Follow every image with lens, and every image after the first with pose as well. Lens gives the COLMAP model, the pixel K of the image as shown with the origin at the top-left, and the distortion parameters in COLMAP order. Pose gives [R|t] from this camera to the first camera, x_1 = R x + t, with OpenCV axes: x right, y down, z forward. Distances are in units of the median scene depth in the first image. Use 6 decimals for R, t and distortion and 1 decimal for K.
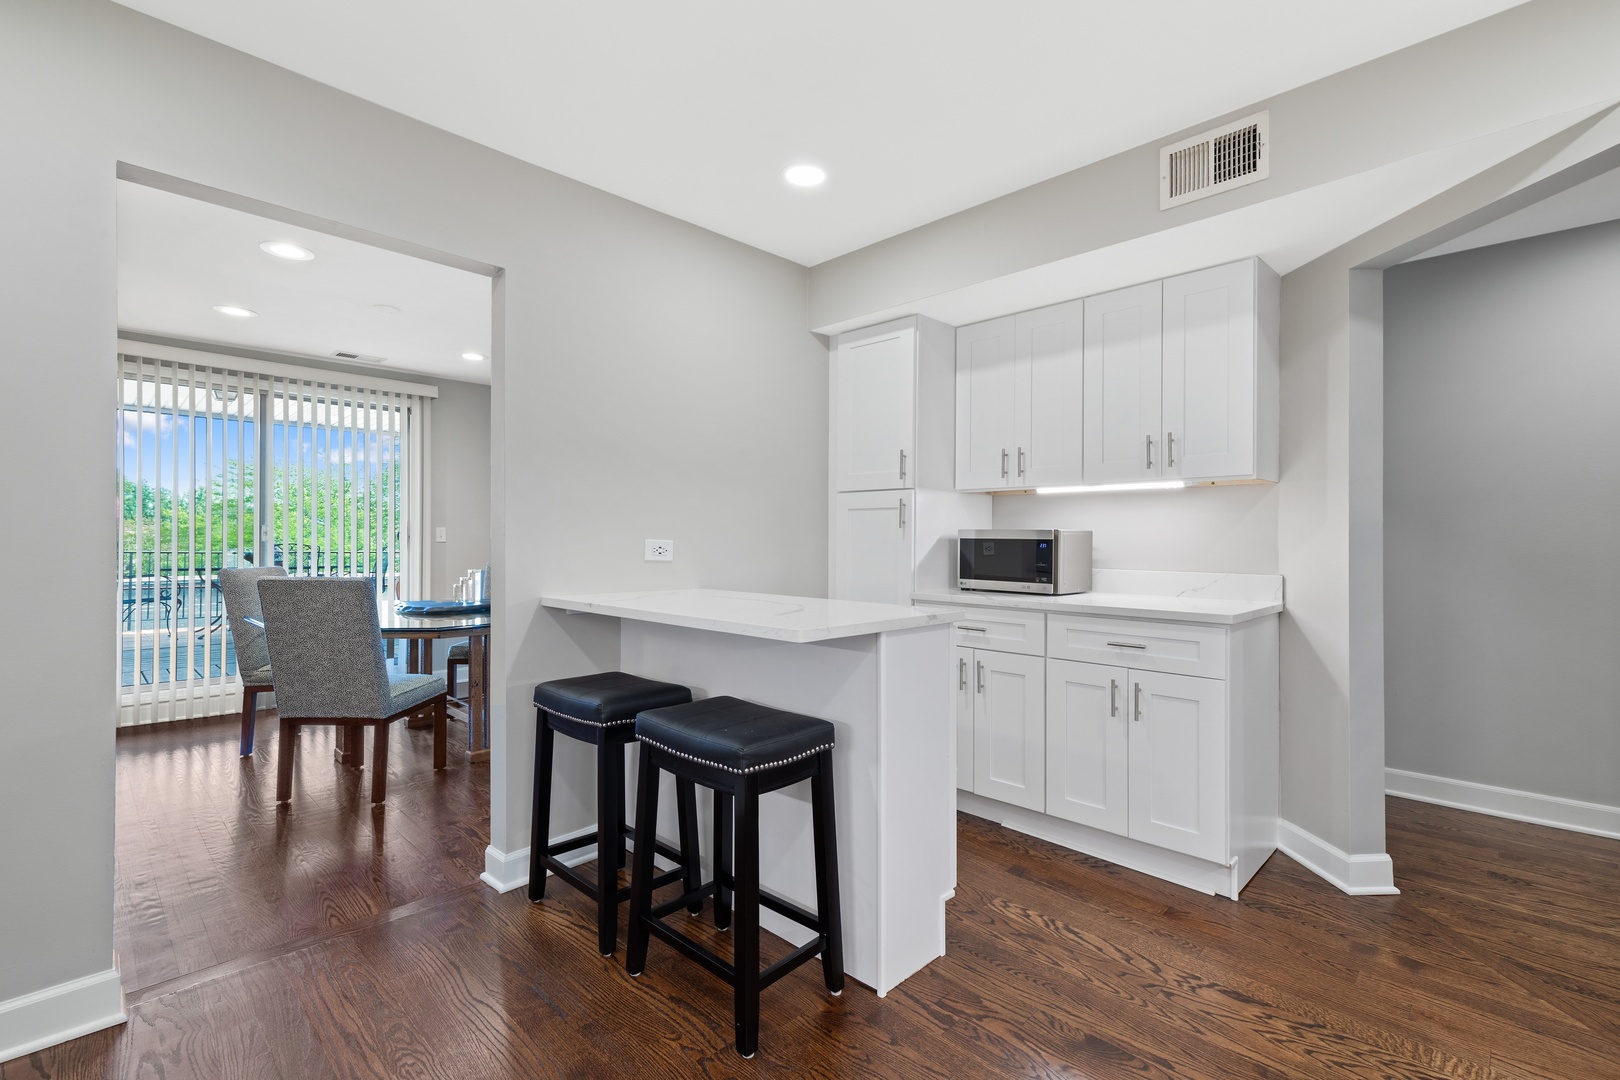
lens RADIAL K [[737.1, 0, 812.1], [0, 737.1, 544.3], [0, 0, 1]] dist [0.001597, 0.000074]
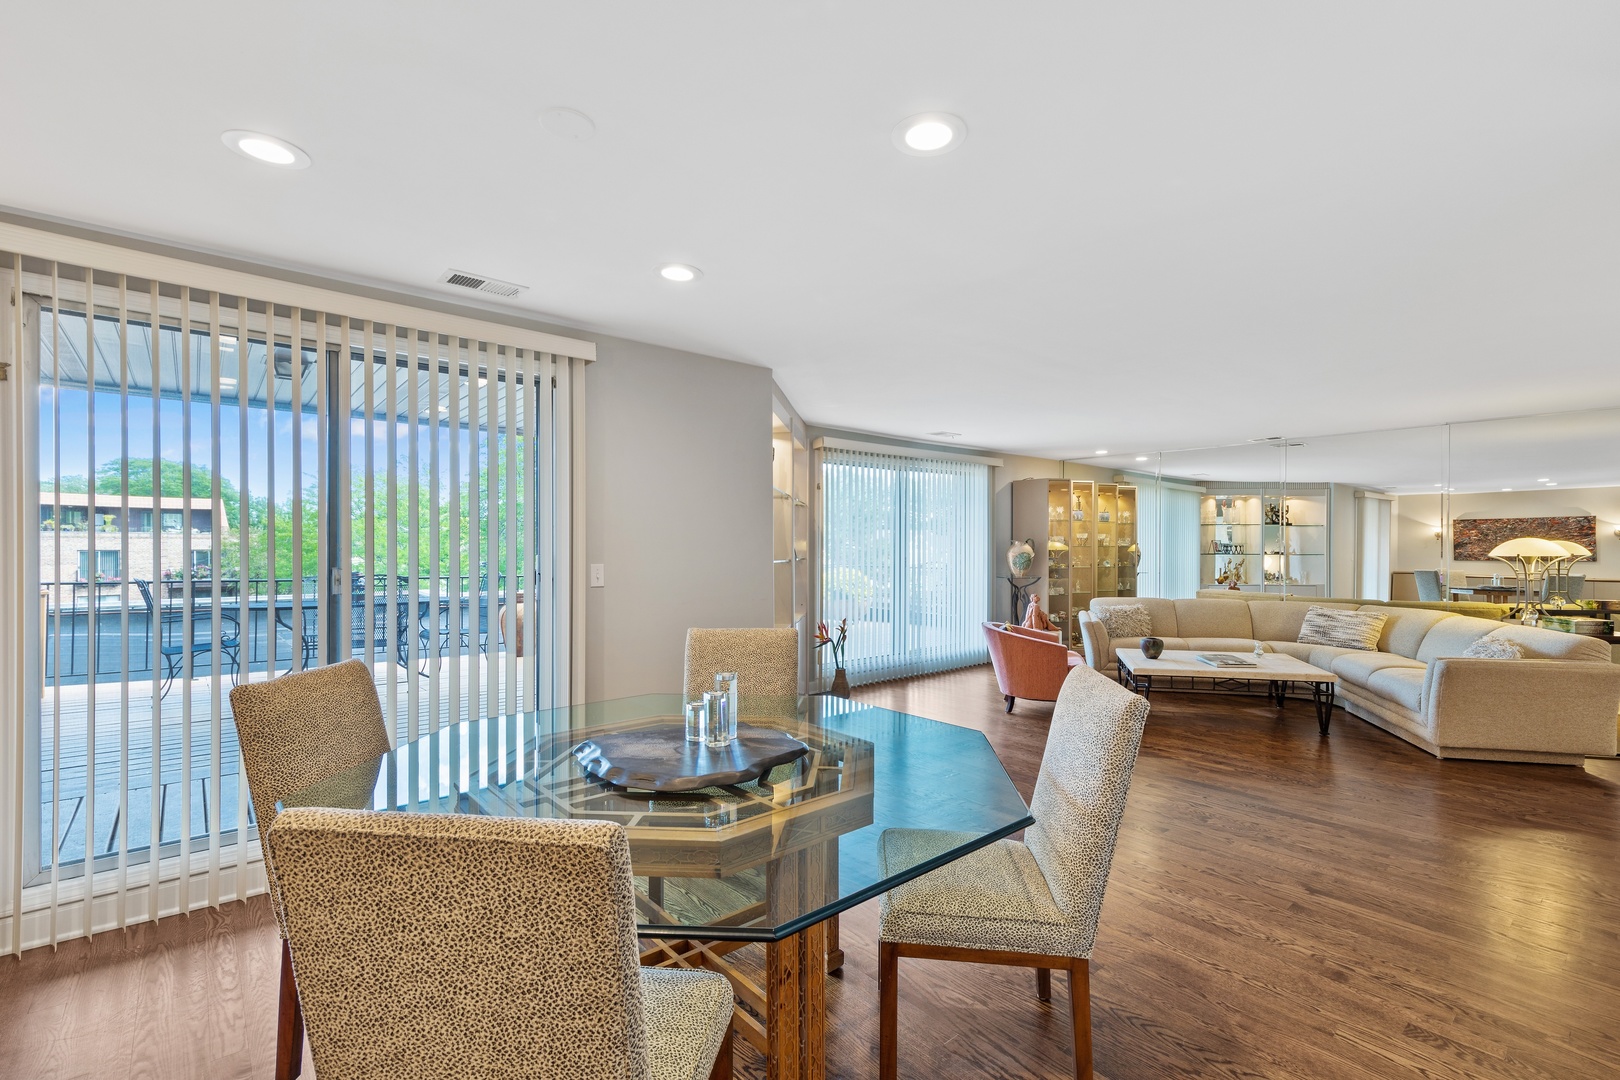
lens RADIAL K [[737.1, 0, 805.0], [0, 737.1, 539.2], [0, 0, 1]] dist [0.001597, 0.000074]
pose [[0.995792, -0.008706, -0.091230, -0.303861], [0.007841, 0.999921, -0.009835, -0.042106], [0.091308, 0.009079, 0.995781, 0.432870]]
